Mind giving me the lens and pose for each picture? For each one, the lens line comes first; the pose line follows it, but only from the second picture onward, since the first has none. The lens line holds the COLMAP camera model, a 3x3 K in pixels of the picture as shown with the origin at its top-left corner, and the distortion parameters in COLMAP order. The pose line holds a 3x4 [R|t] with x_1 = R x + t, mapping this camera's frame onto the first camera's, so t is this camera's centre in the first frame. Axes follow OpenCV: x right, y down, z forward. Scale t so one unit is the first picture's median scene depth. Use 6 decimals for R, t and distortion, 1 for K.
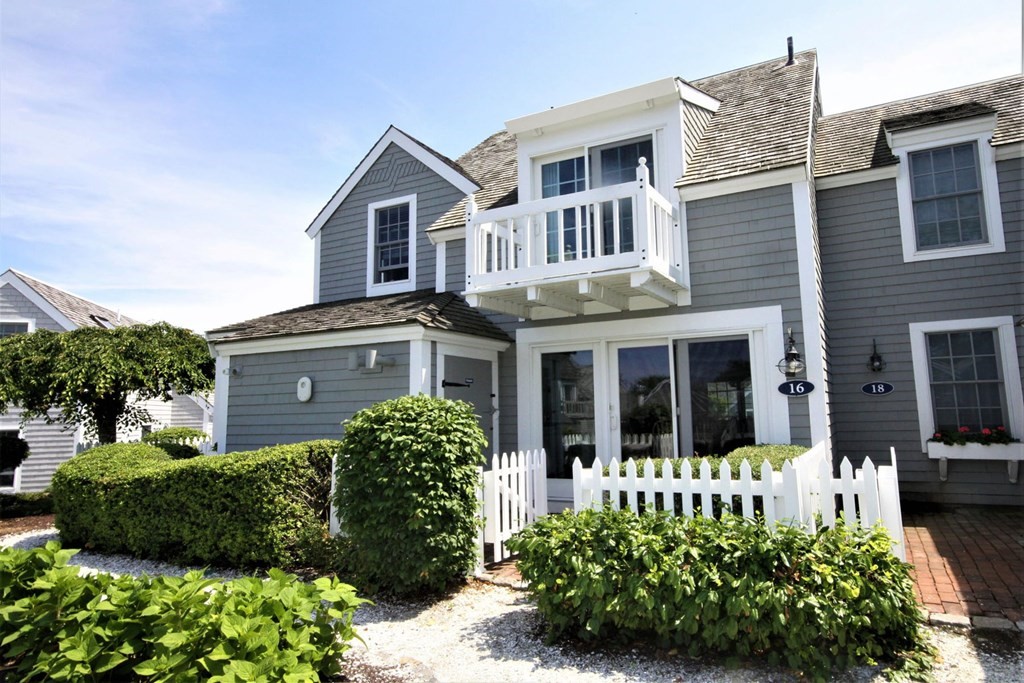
lens RADIAL K [[646.9, 0, 512.0], [0, 646.9, 341.5], [0, 0, 1]] dist [0.001711, 0.000489]
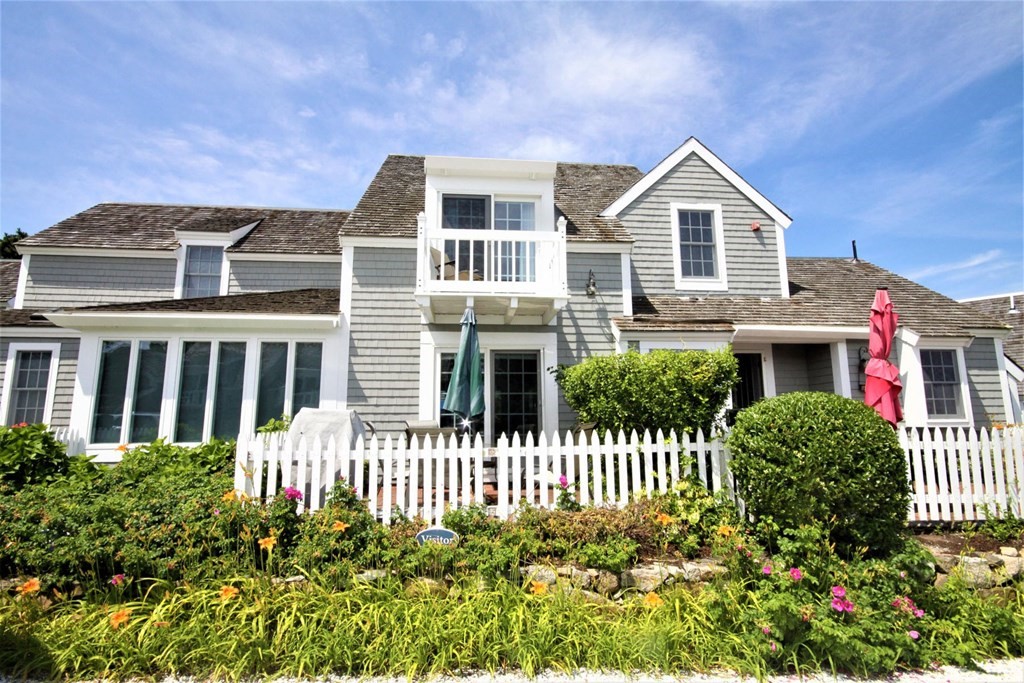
lens RADIAL K [[466.5, 0, 512.0], [0, 466.5, 341.5], [0, 0, 1]] dist [0.000704, 0.000127]
pose [[0.839851, 0.081408, 0.536678, -0.437415], [-0.068362, 0.996681, -0.044205, 0.037405], [-0.538495, 0.000438, 0.842628, 0.250200]]
